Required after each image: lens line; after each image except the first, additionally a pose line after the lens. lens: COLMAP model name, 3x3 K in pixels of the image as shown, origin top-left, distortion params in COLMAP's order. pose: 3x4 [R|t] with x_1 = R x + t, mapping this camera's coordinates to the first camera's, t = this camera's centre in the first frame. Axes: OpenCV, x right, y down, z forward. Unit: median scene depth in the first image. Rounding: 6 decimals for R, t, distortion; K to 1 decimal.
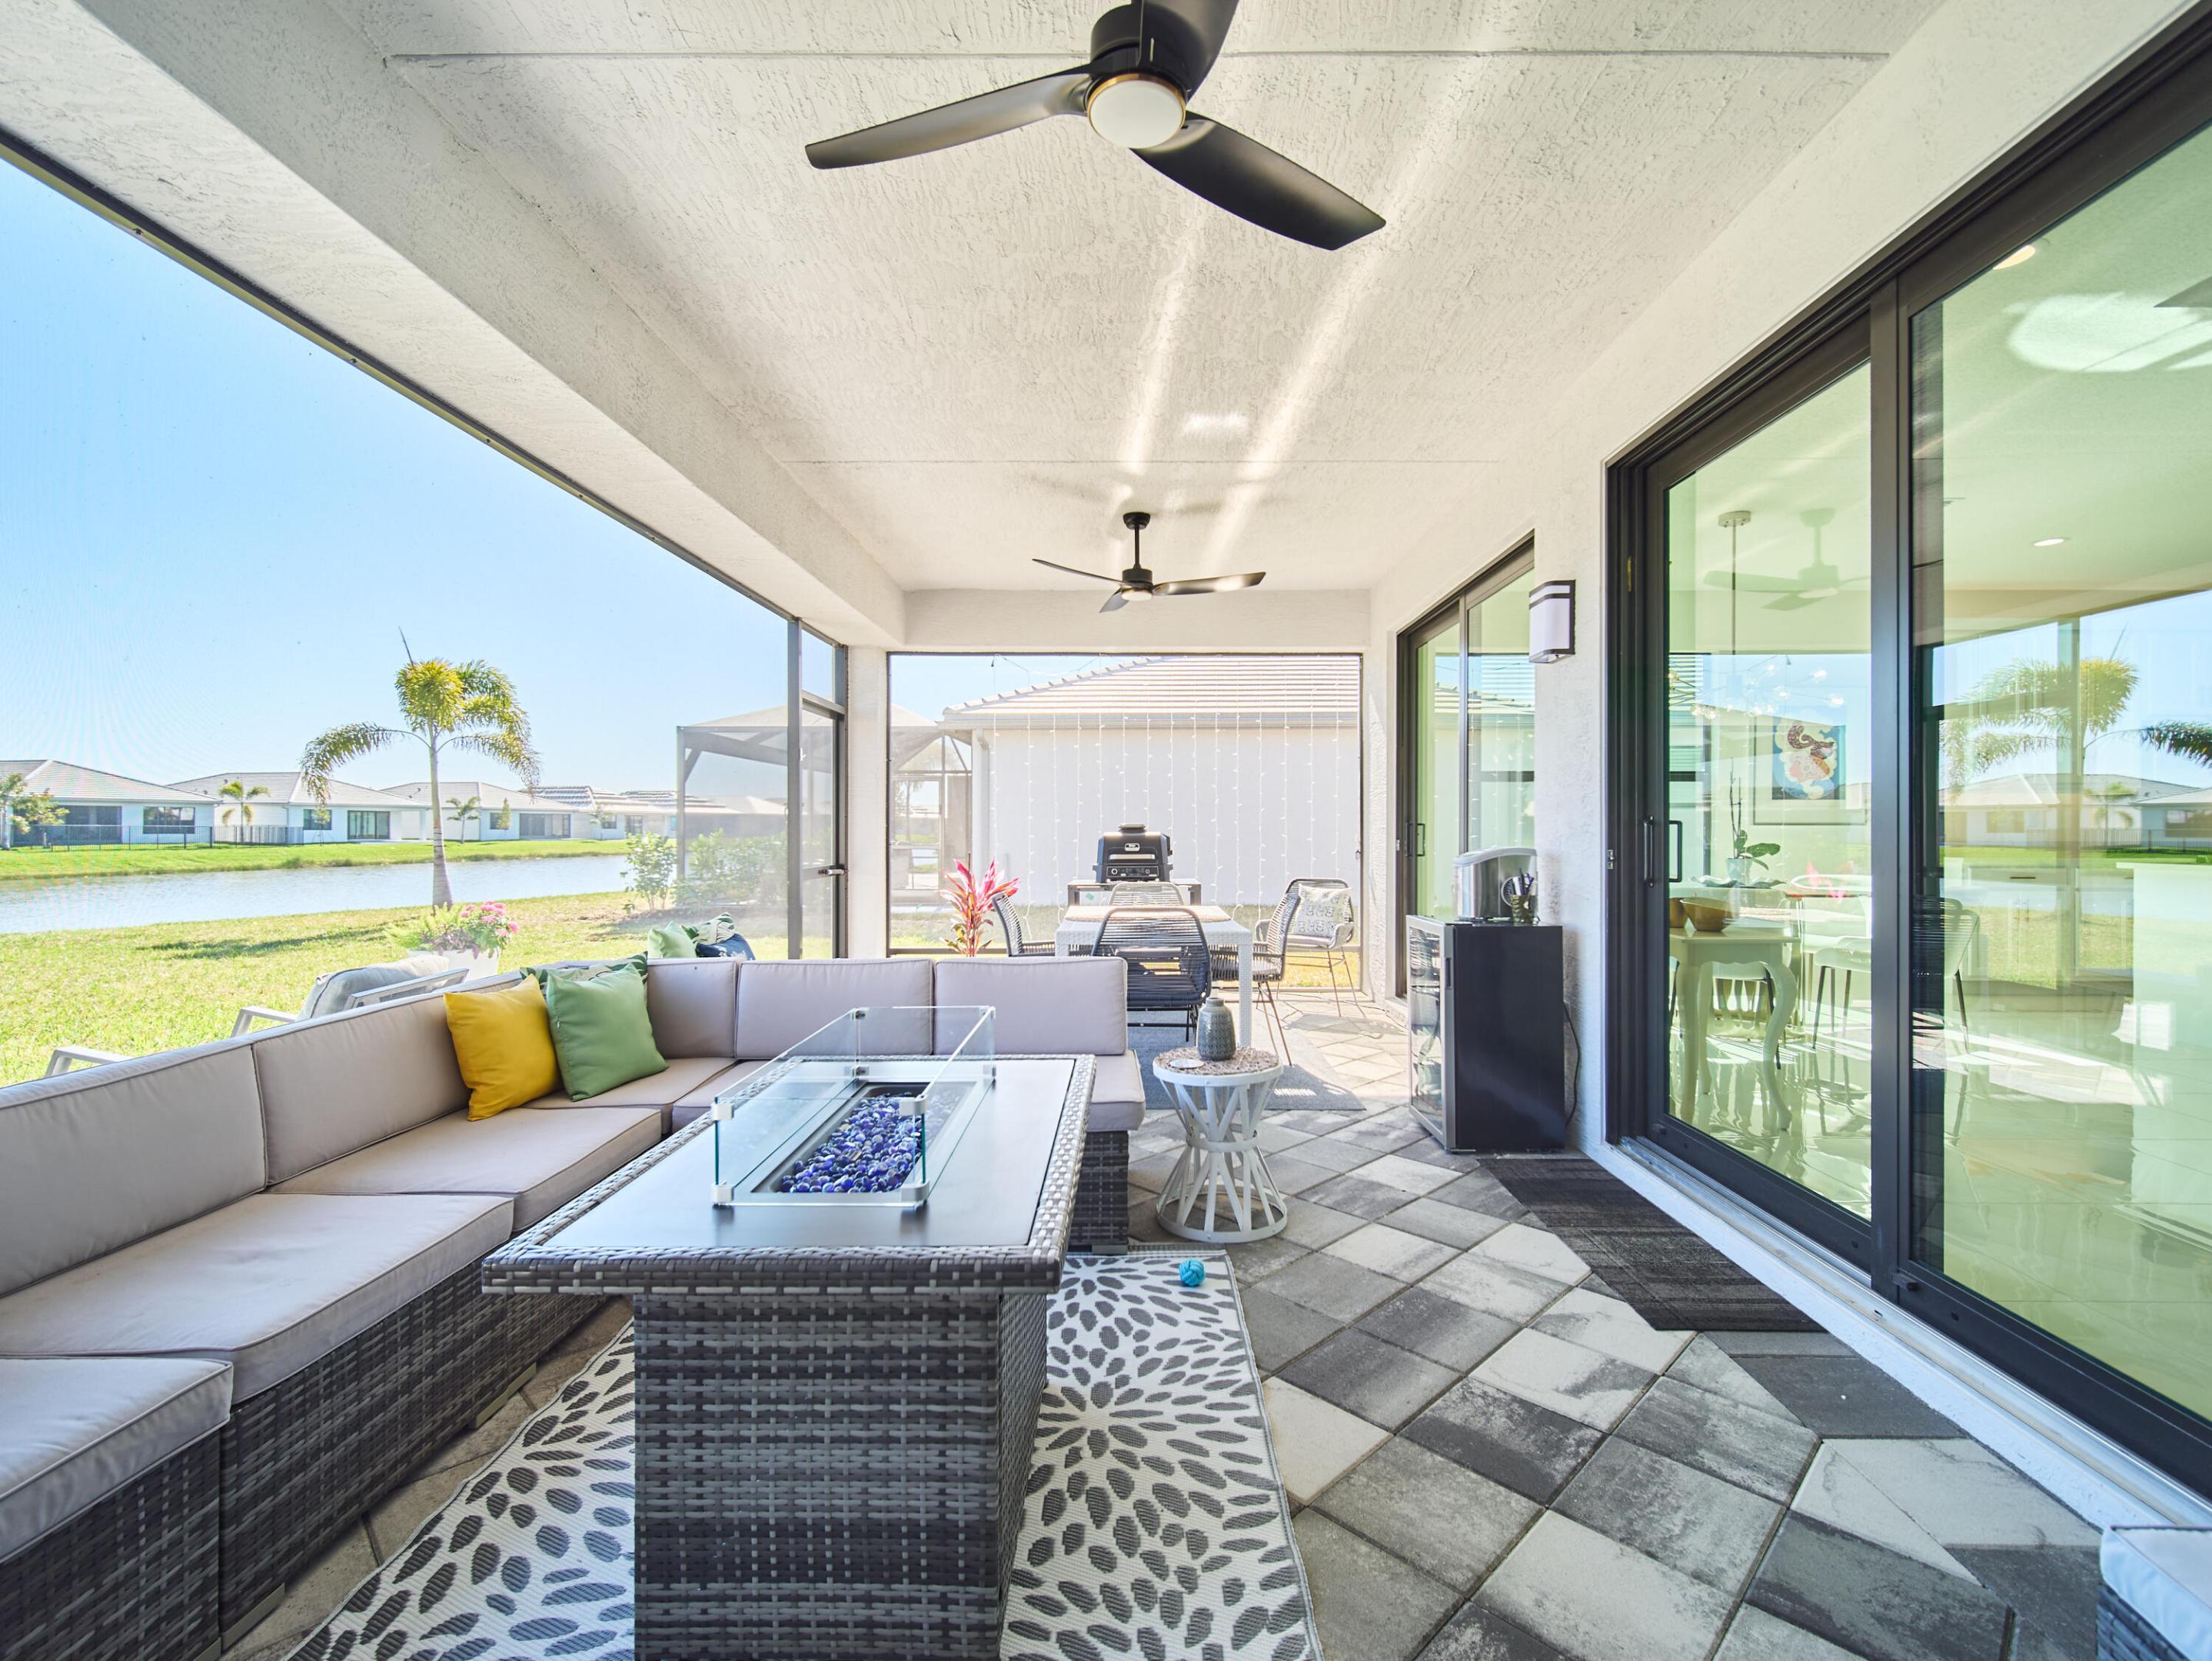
lens RADIAL K [[998.0, 0, 1118.4], [0, 998.0, 824.4], [0, 0, 1]] dist [-0.001114, 0.000067]
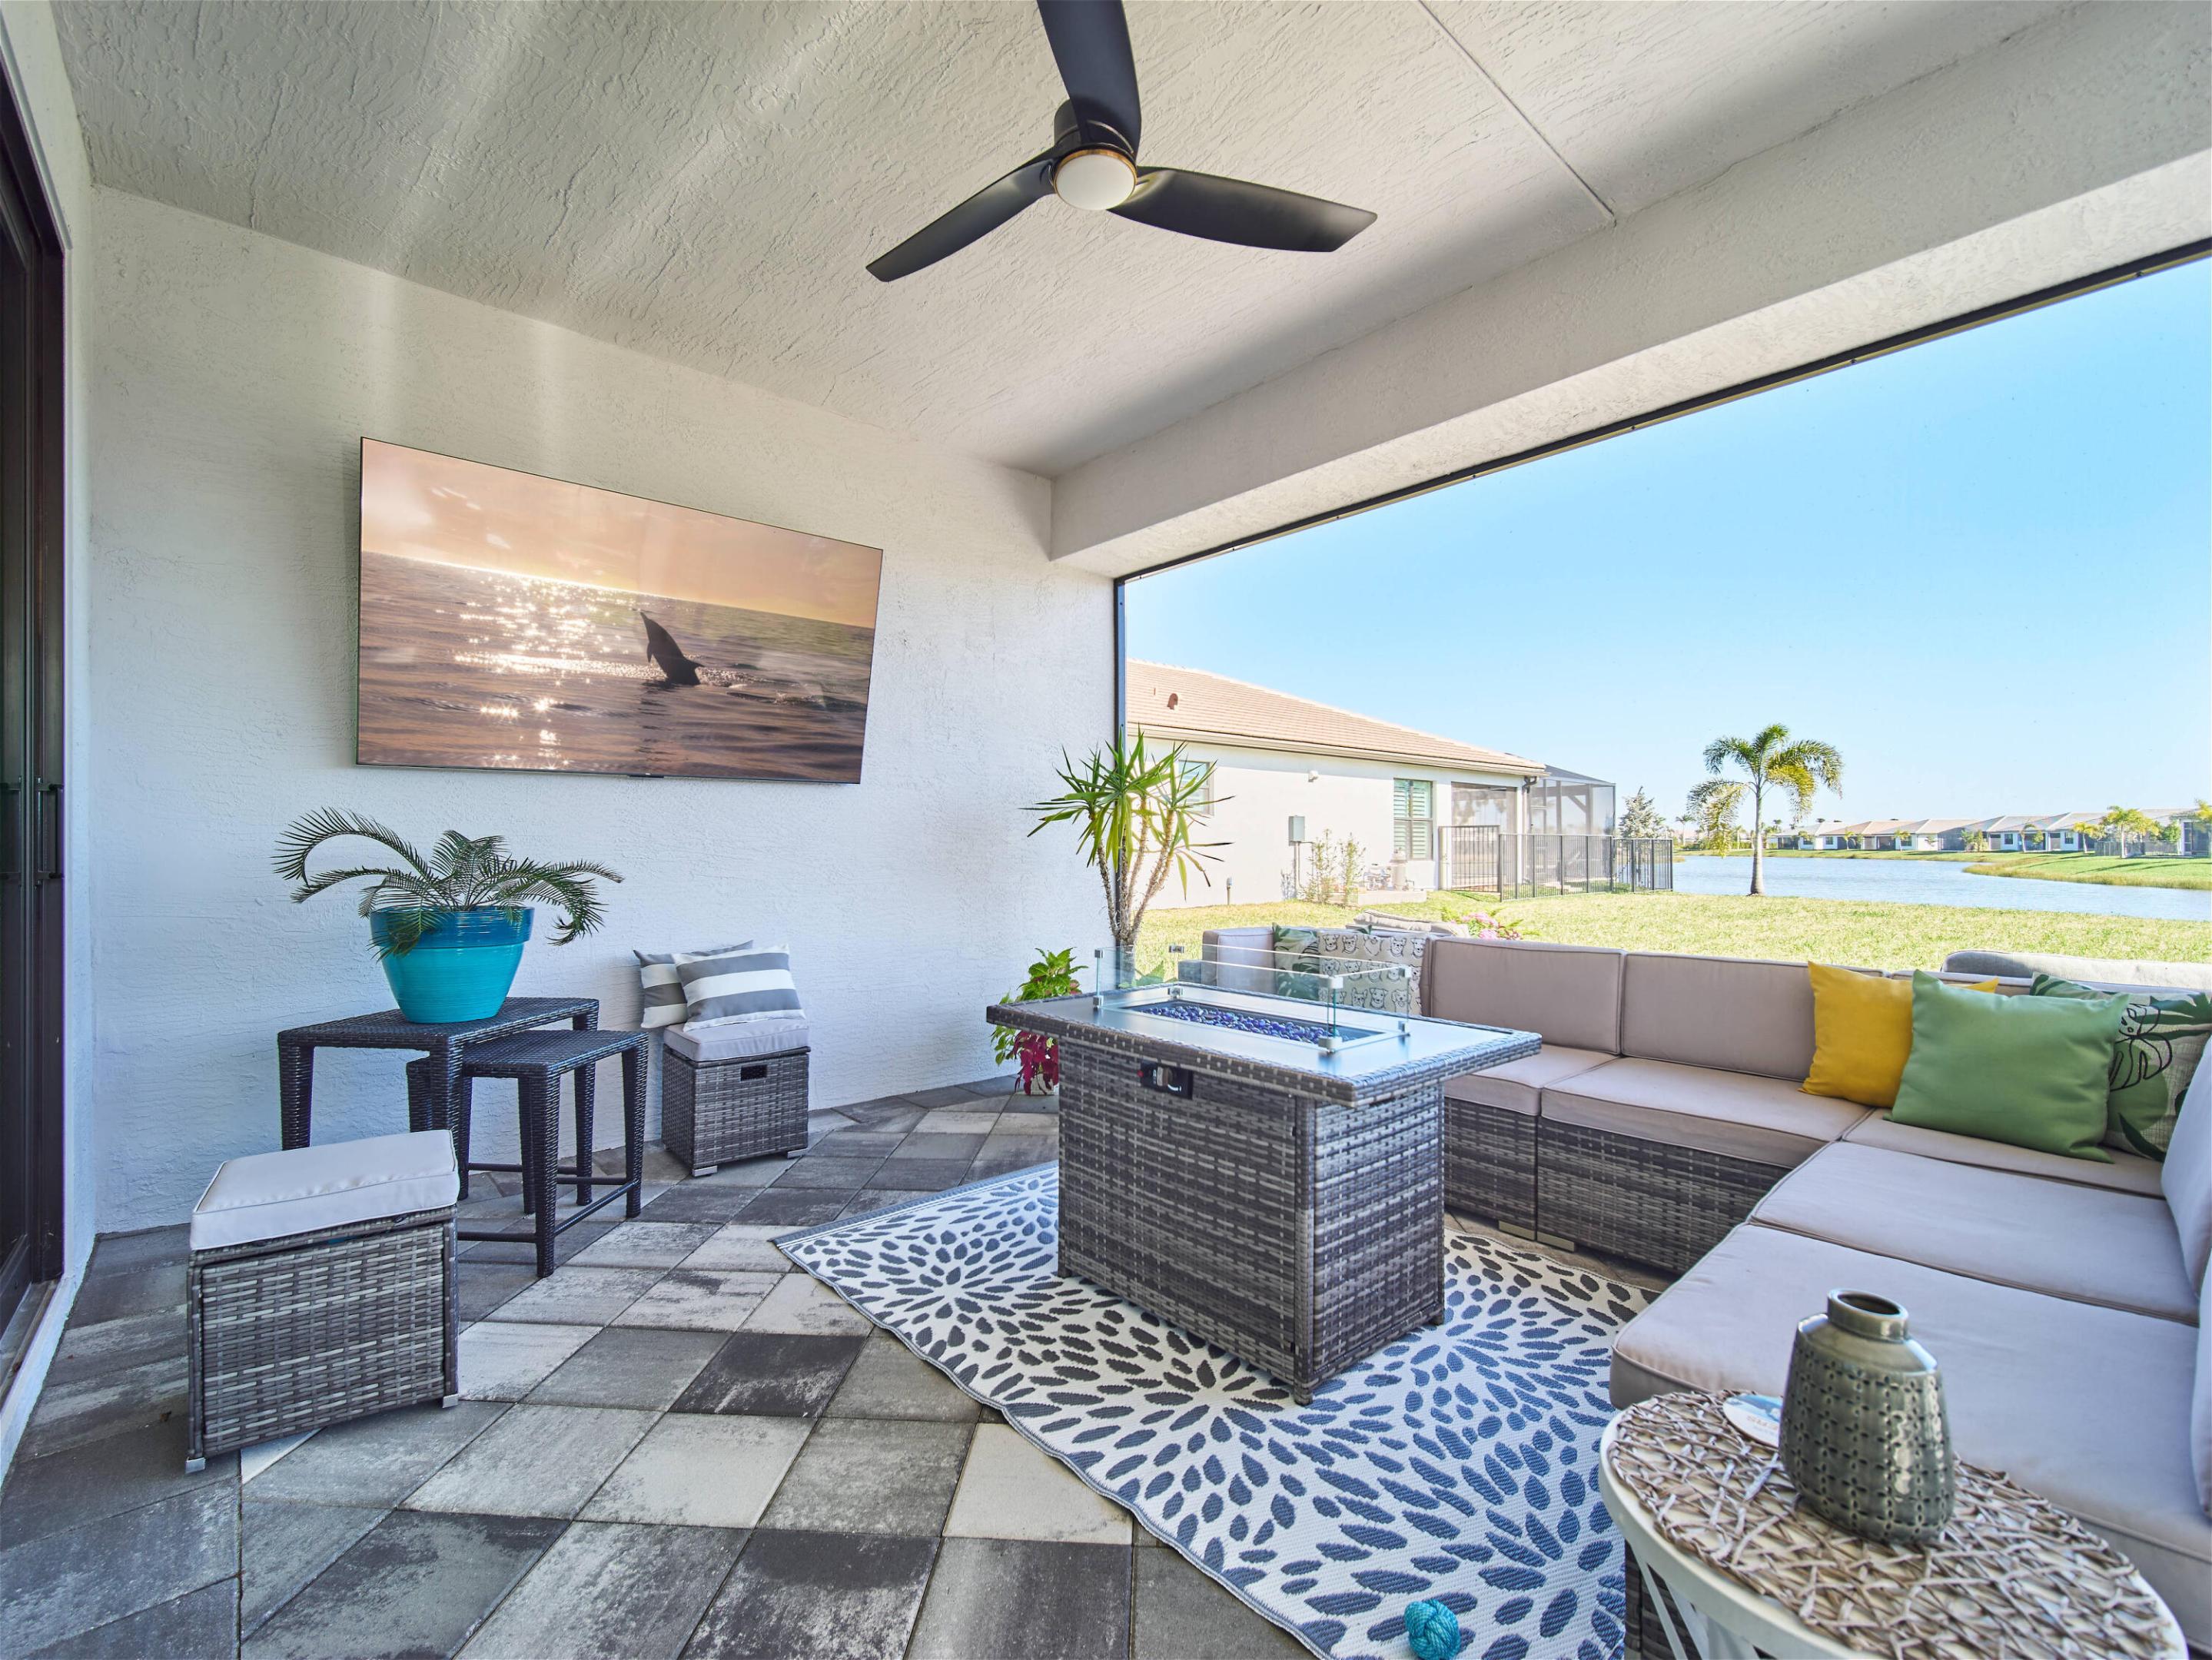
lens RADIAL K [[966.4, 0, 1102.2], [0, 966.4, 843.4], [0, 0, 1]] dist [0.000176, -0.000814]
pose [[-0.739276, -0.000349, -0.673403, 0.662930], [0.004089, 0.999979, -0.005007, 0.062831], [0.673391, -0.006455, -0.739259, 1.570573]]
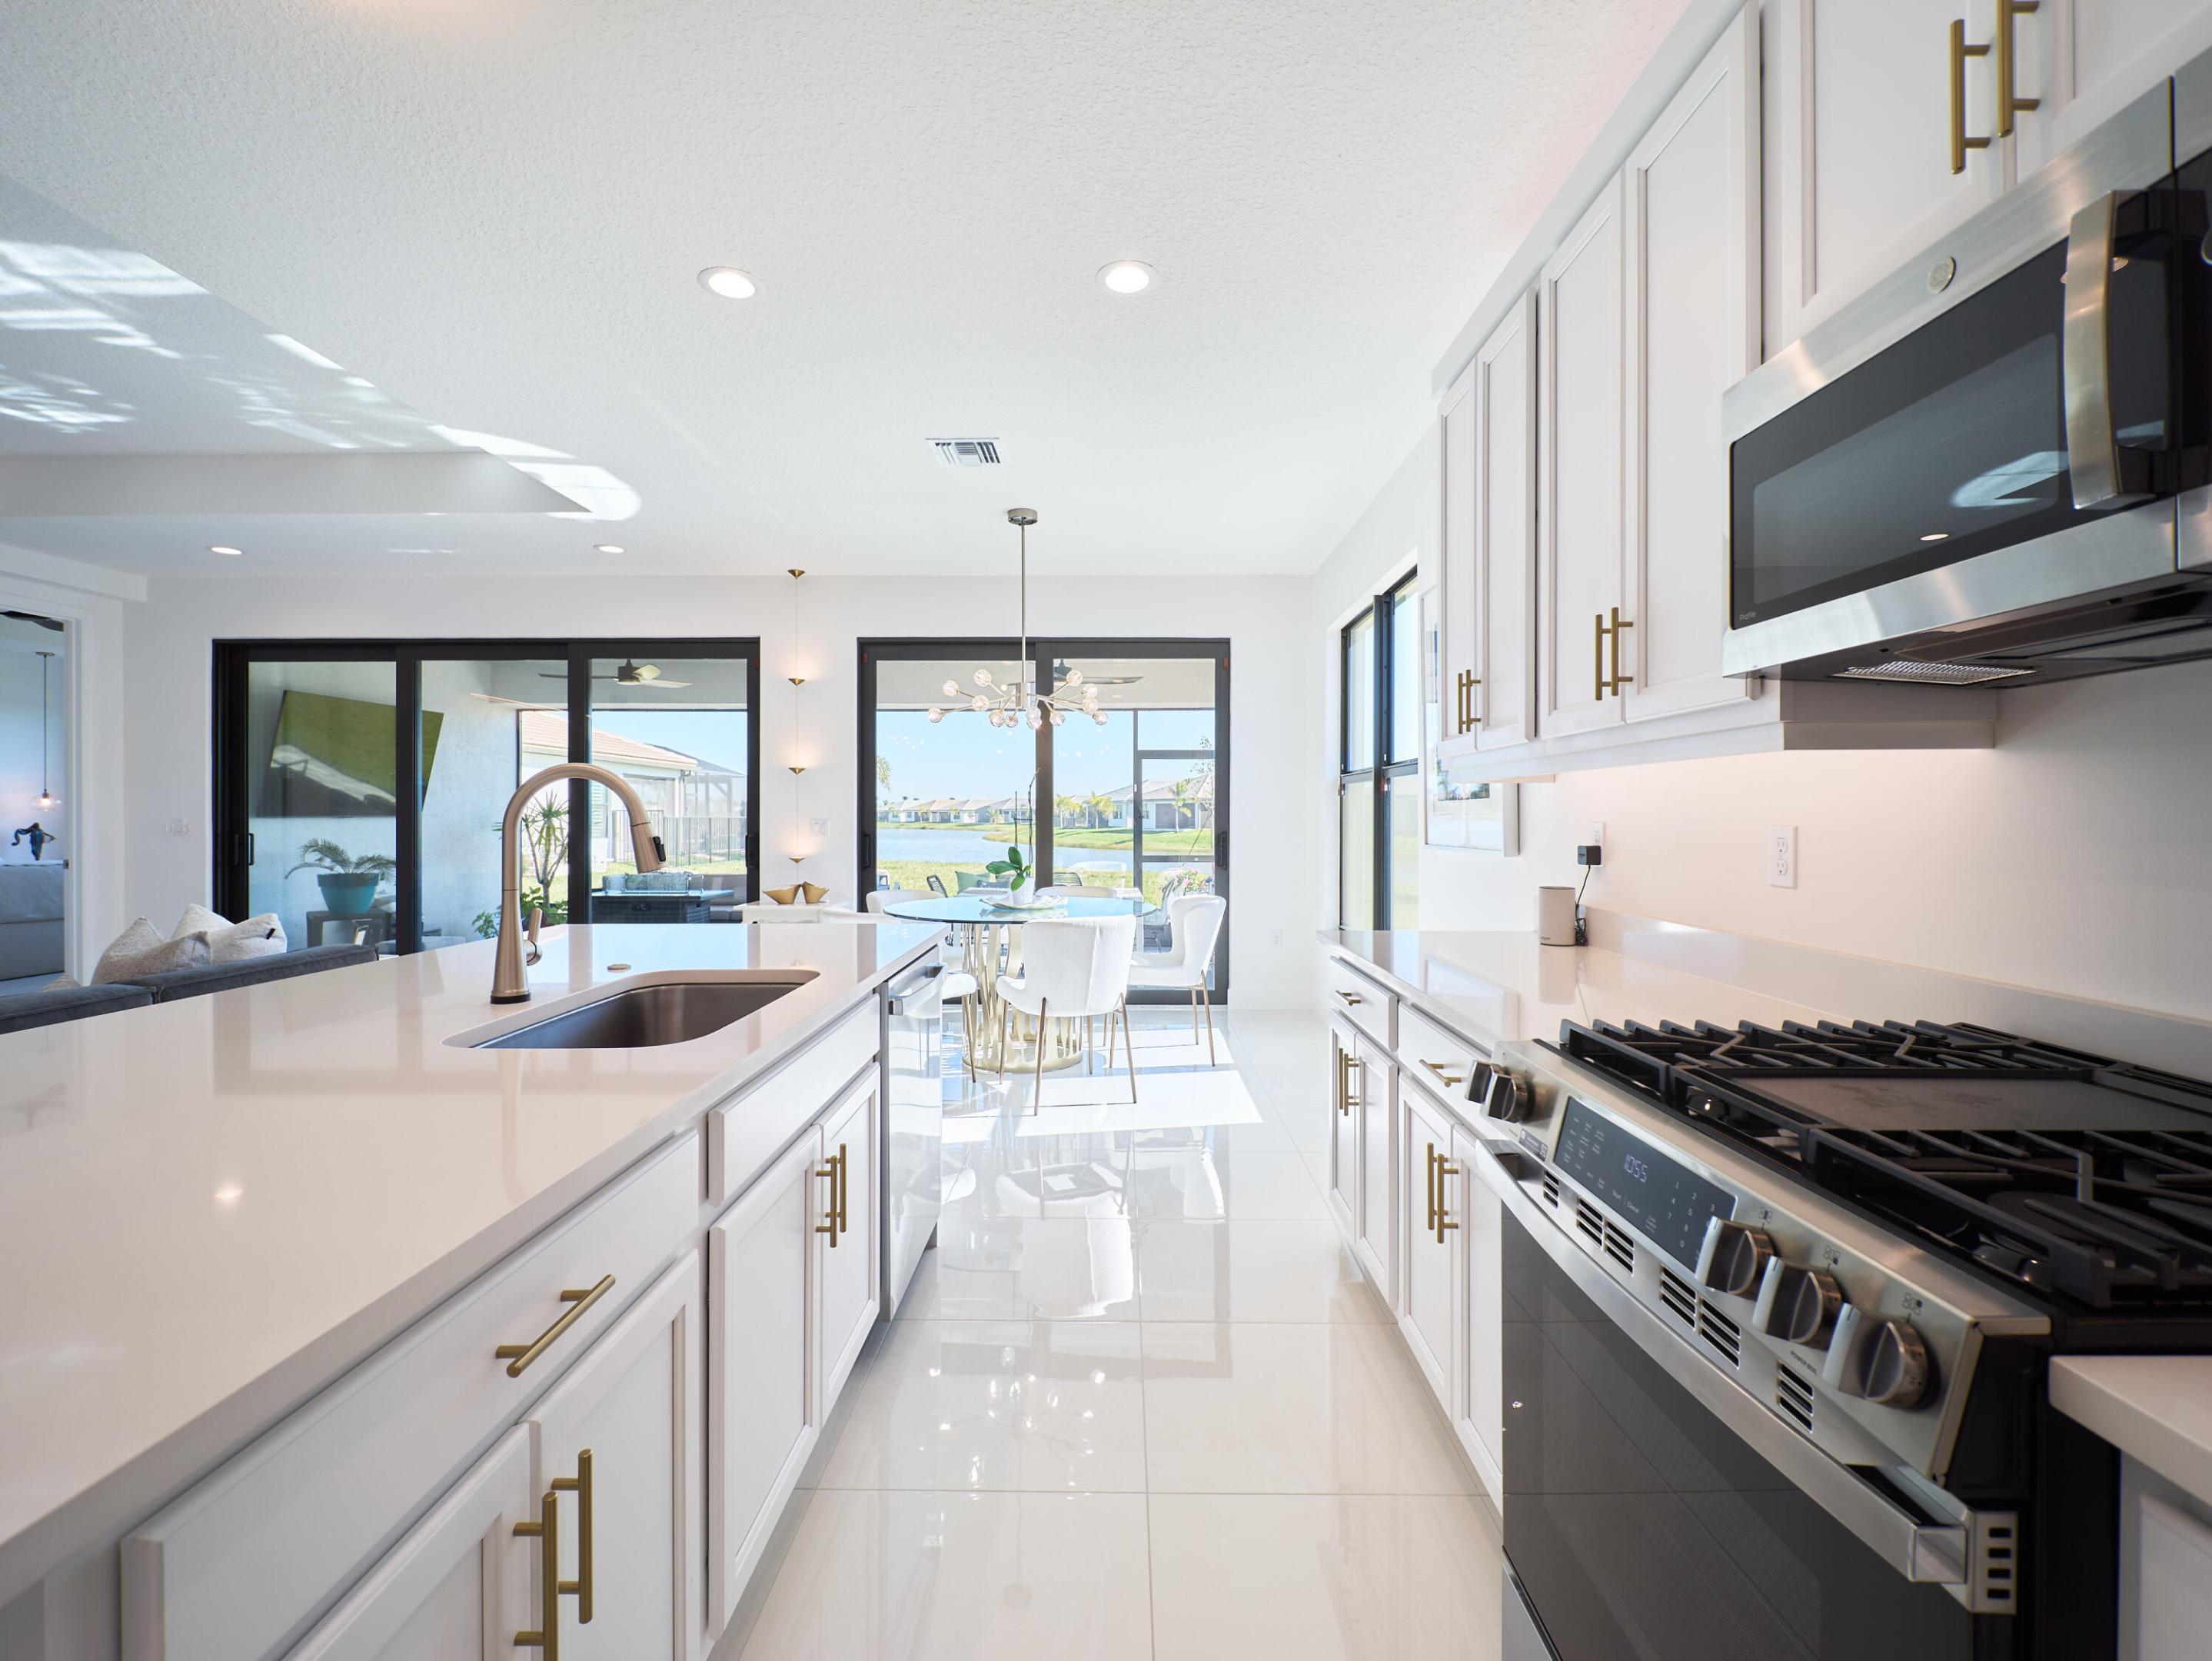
lens RADIAL K [[966.9, 0, 1109.1], [0, 966.9, 818.4], [0, 0, 1]] dist [0.000450, -0.000147]
pose [[0.013196, 0.000885, -0.999913, 3.940392], [0.001604, 0.999998, 0.000906, -0.058780], [0.999912, -0.001615, 0.013195, 2.733940]]
